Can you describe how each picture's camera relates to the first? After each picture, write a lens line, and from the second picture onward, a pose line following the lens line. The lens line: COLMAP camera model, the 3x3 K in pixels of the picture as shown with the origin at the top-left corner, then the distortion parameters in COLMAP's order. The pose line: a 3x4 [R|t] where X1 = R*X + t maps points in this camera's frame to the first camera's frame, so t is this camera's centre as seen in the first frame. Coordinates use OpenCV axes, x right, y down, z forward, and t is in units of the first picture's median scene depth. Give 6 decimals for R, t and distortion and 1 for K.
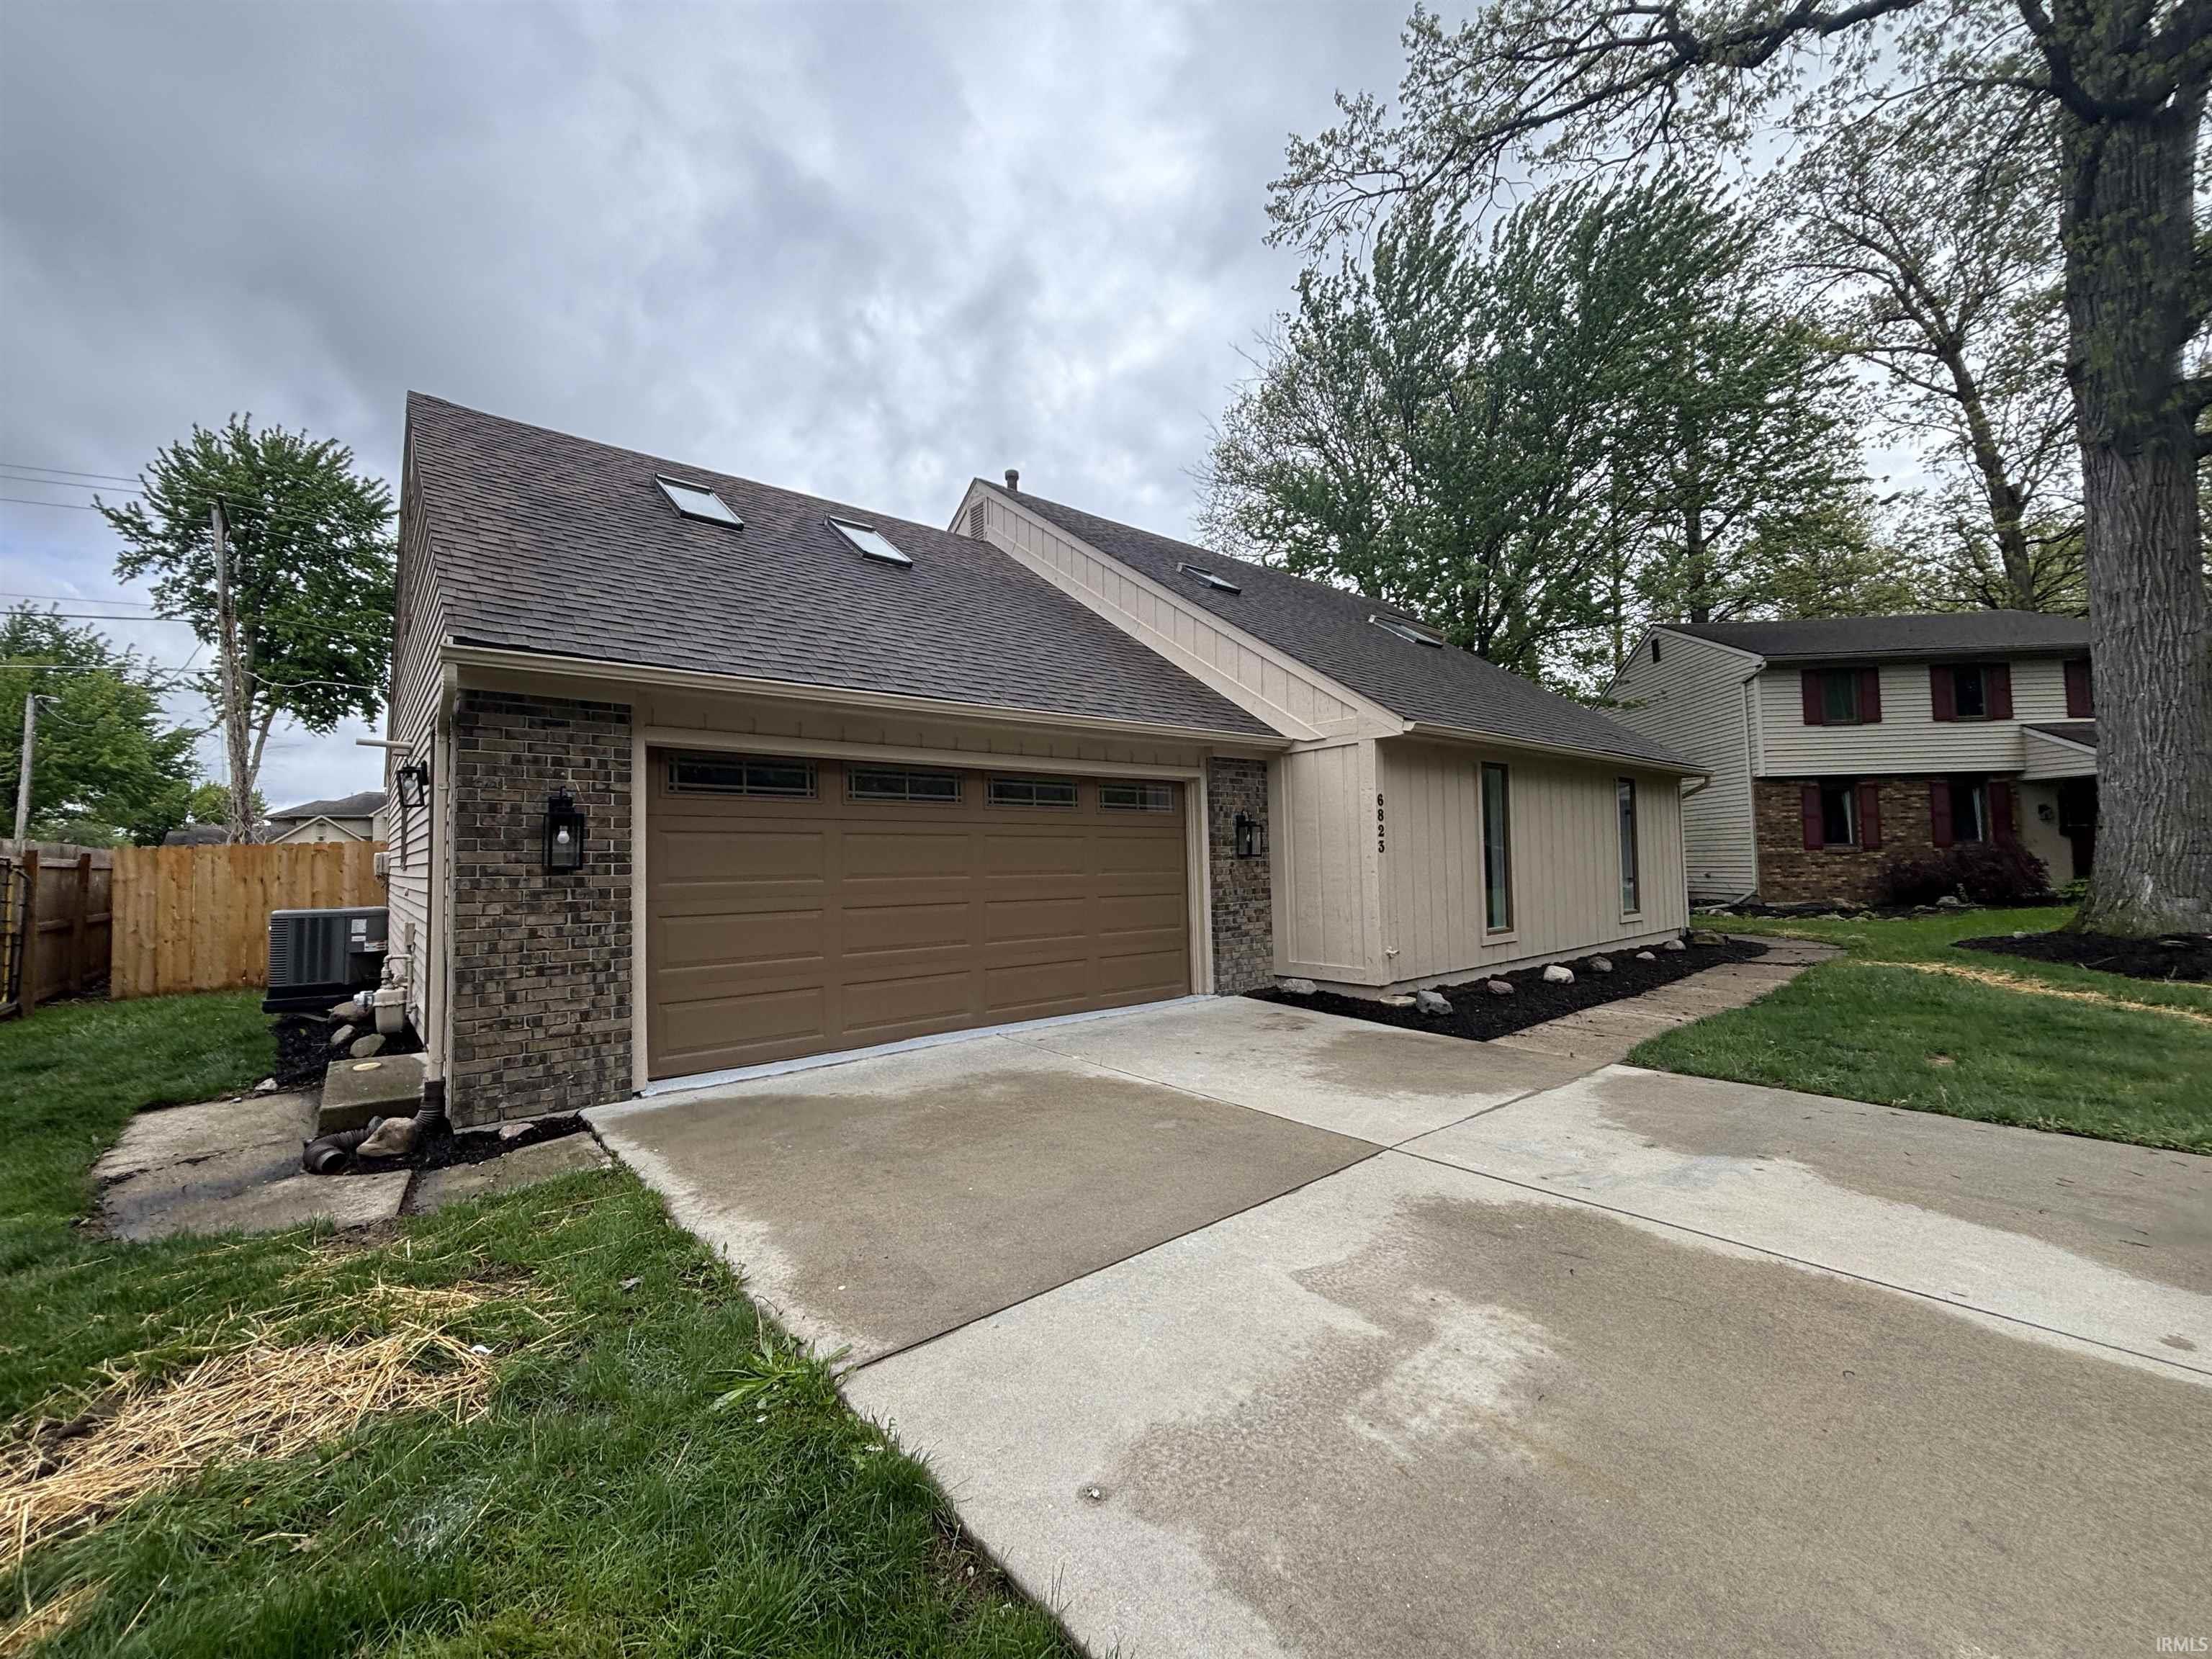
lens RADIAL K [[890.4, 0, 1115.2], [0, 890.4, 830.7], [0, 0, 1]] dist [0.000152, 0.000269]
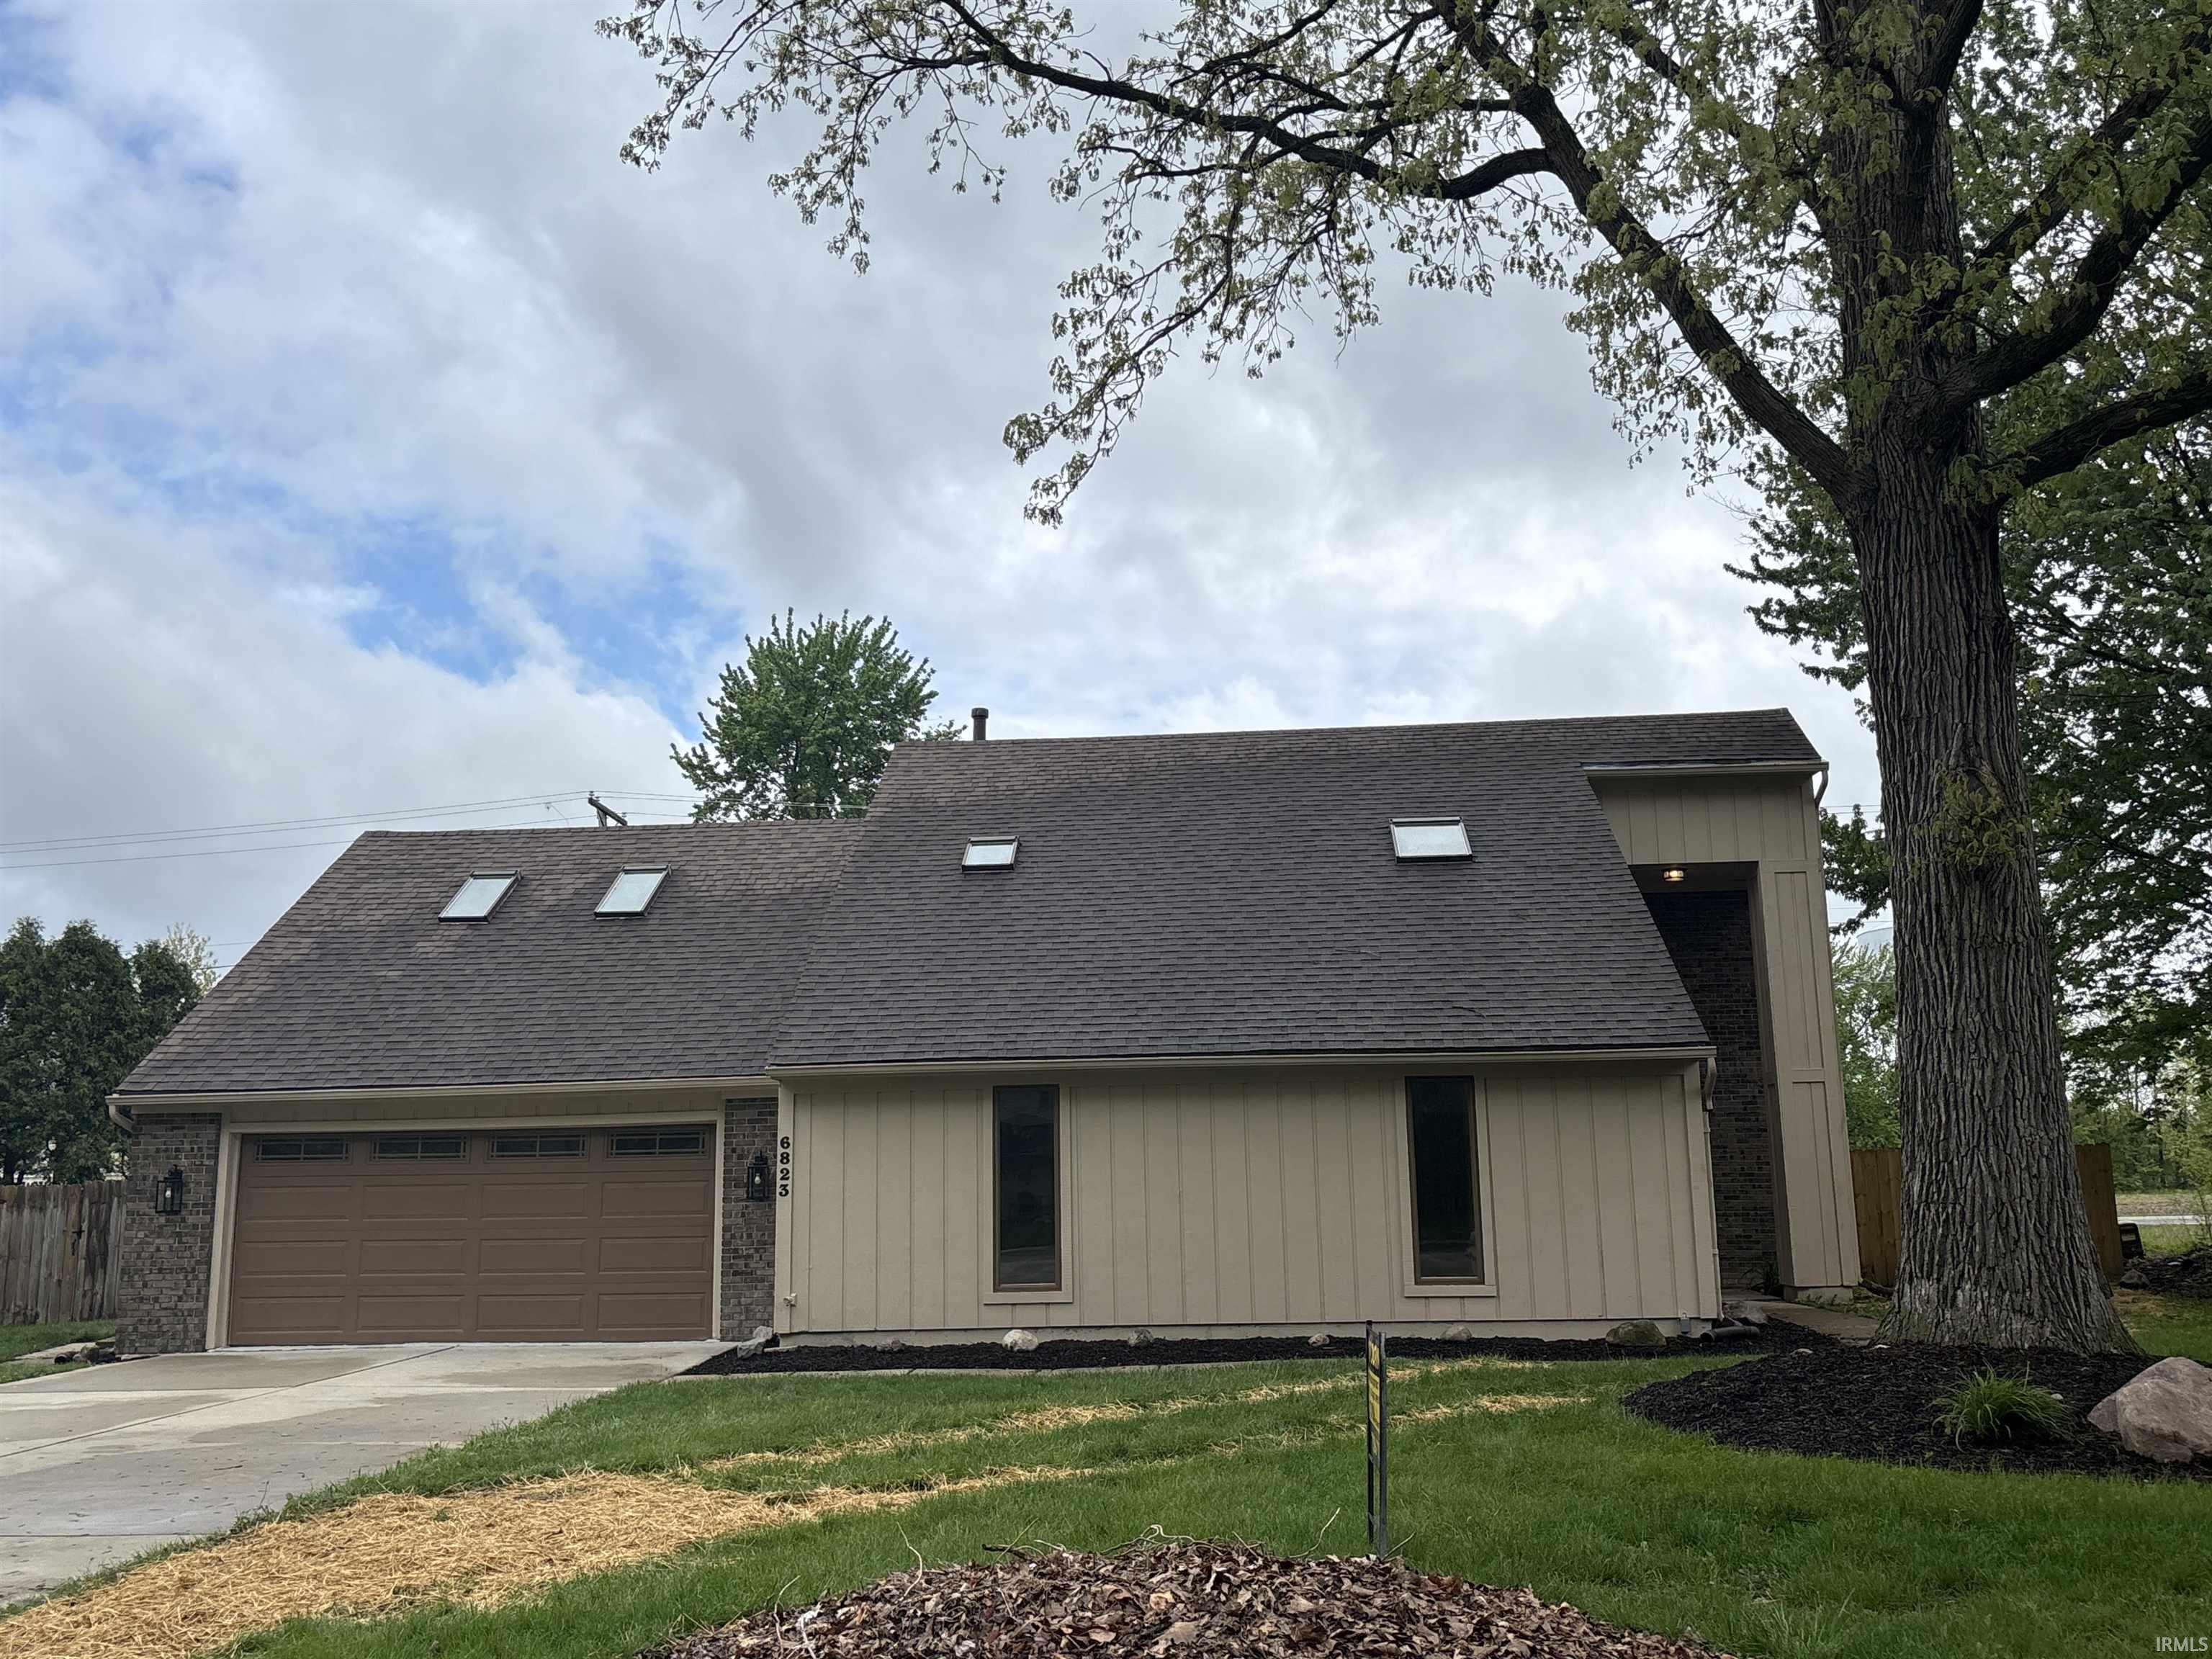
lens RADIAL K [[2048.5, 0, 1113.8], [0, 2048.5, 819.9], [0, 0, 1]] dist [0.023552, 0.000000]
pose [[0.724567, -0.121861, -0.678345, 3.455950], [0.027426, 0.988563, -0.148295, -0.065750], [0.688658, 0.088846, 0.719622, -0.693945]]
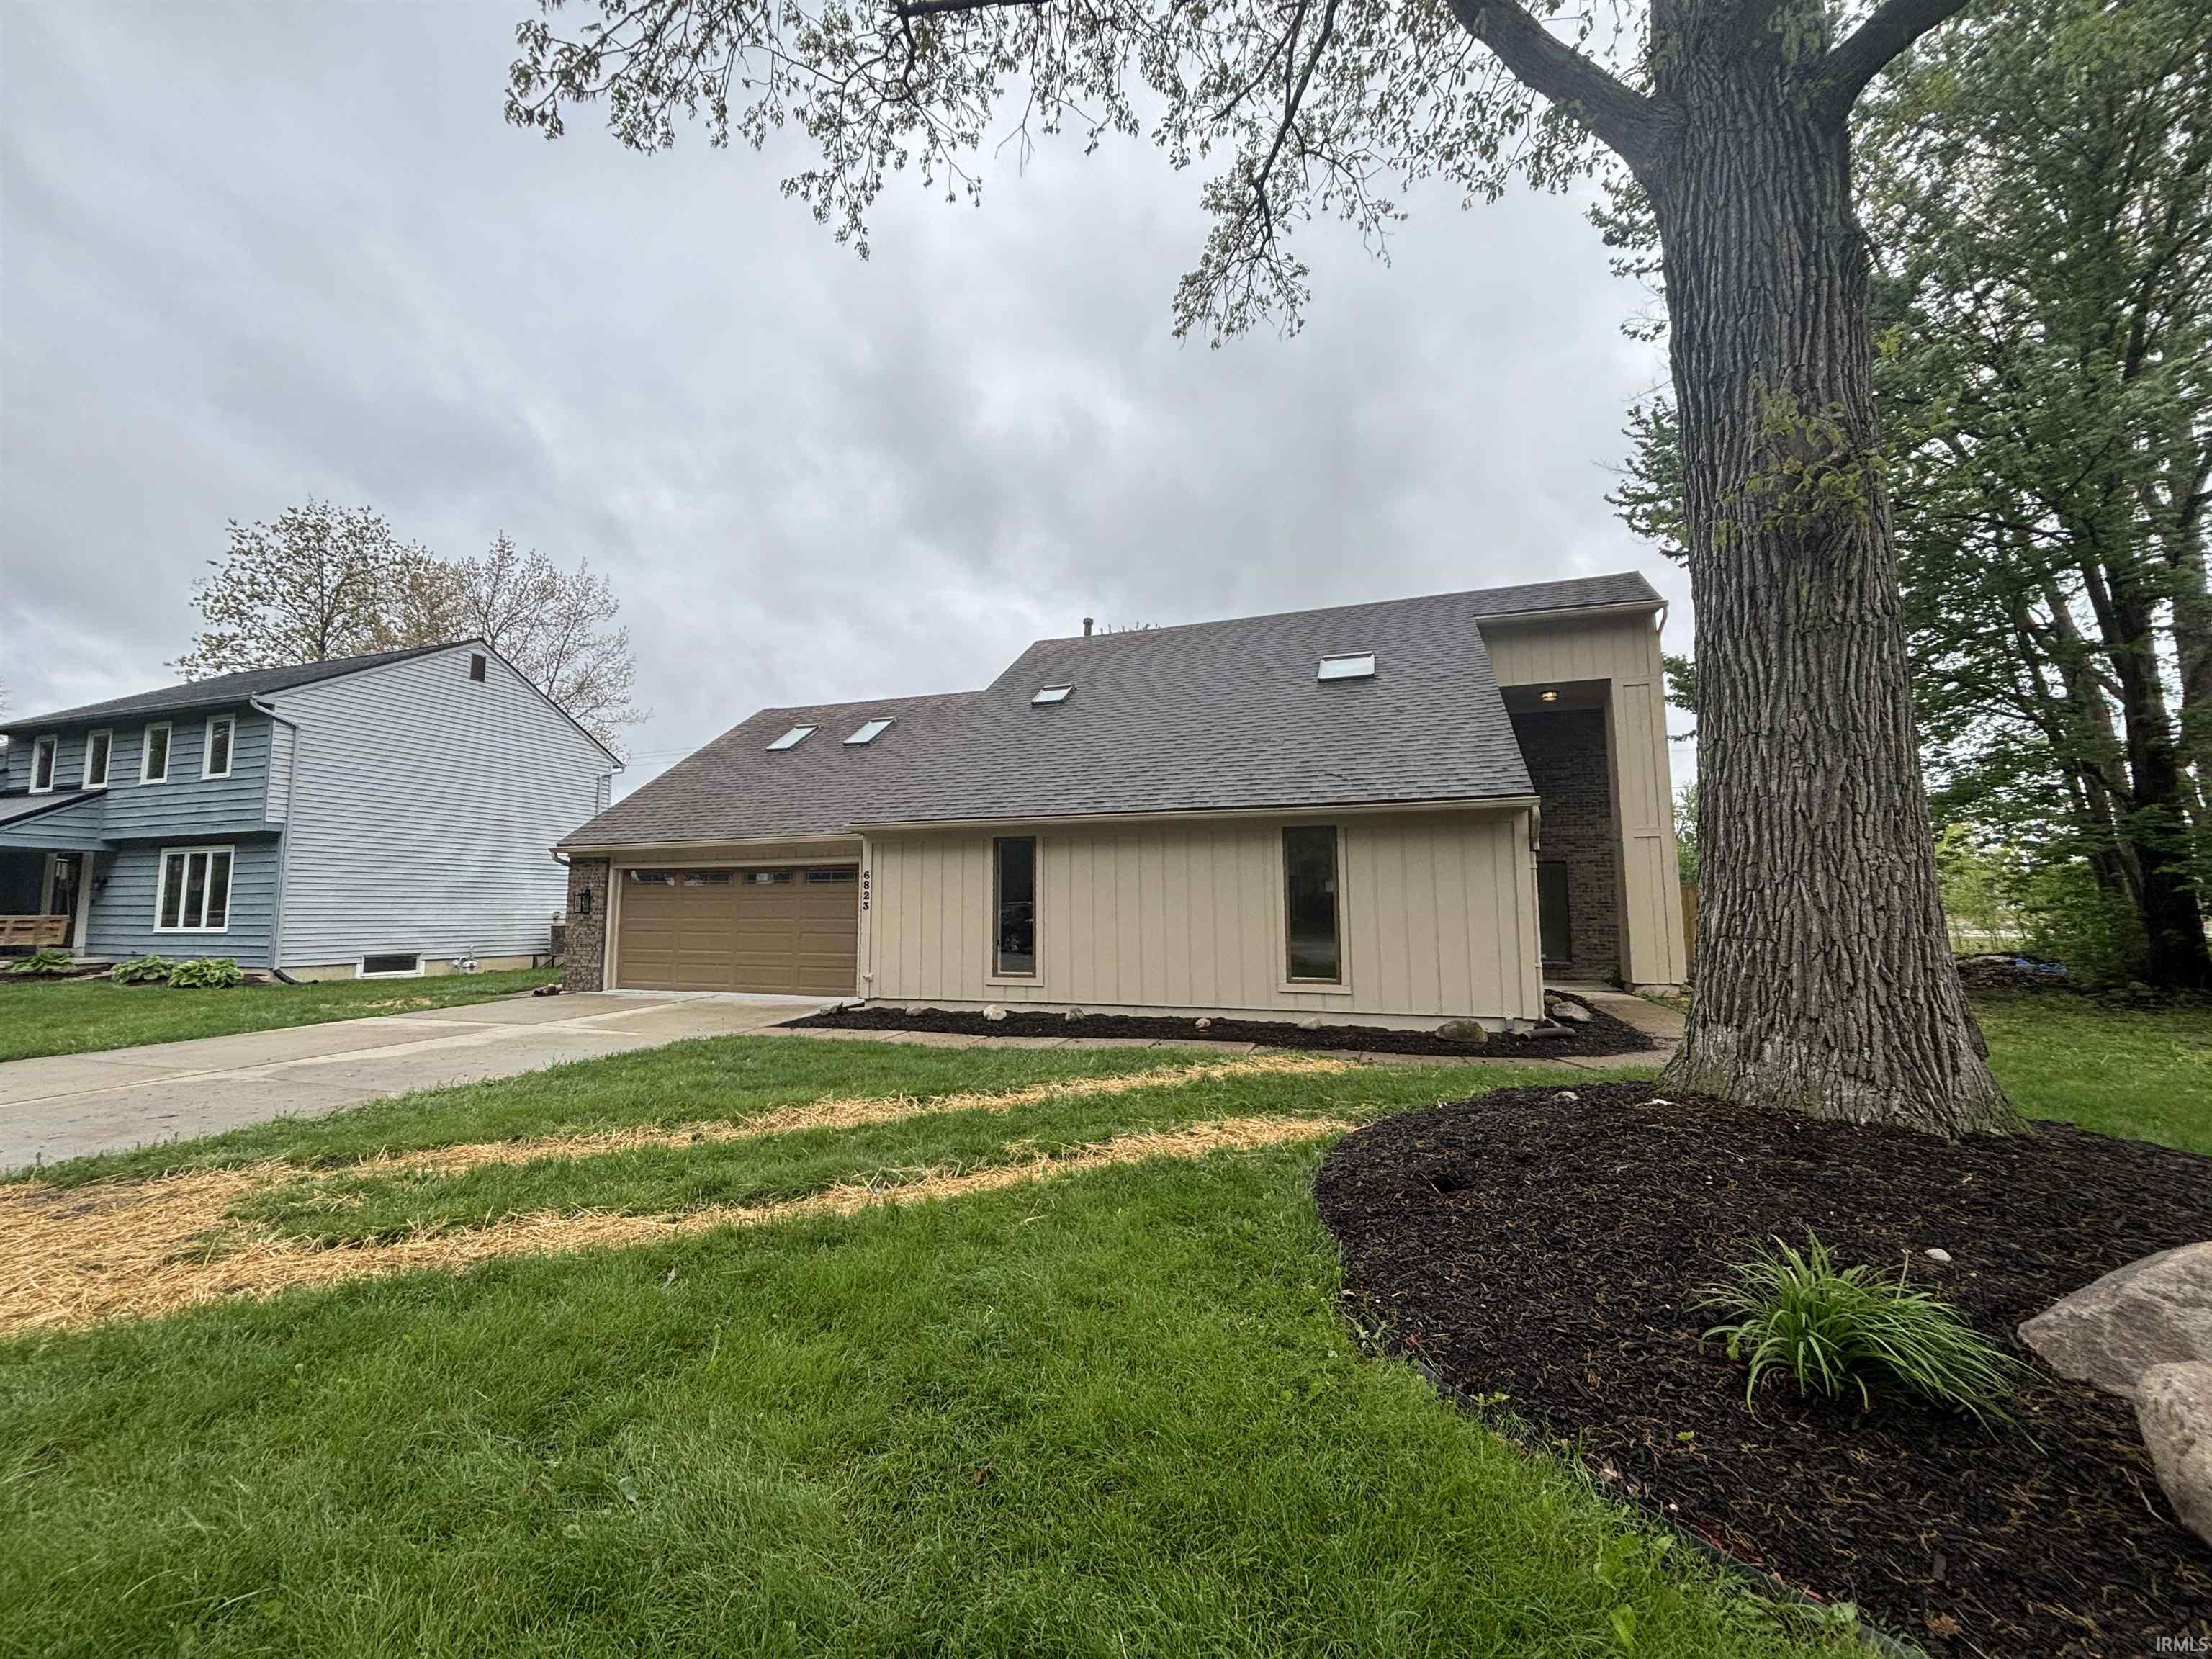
lens RADIAL K [[890.4, 0, 1082.3], [0, 890.4, 825.0], [0, 0, 1]] dist [0.000152, 0.000269]
pose [[0.509768, -0.068695, -0.857565, 2.843357], [0.022487, 0.997530, -0.066539, -0.017129], [0.860018, 0.014635, 0.510054, 0.868651]]
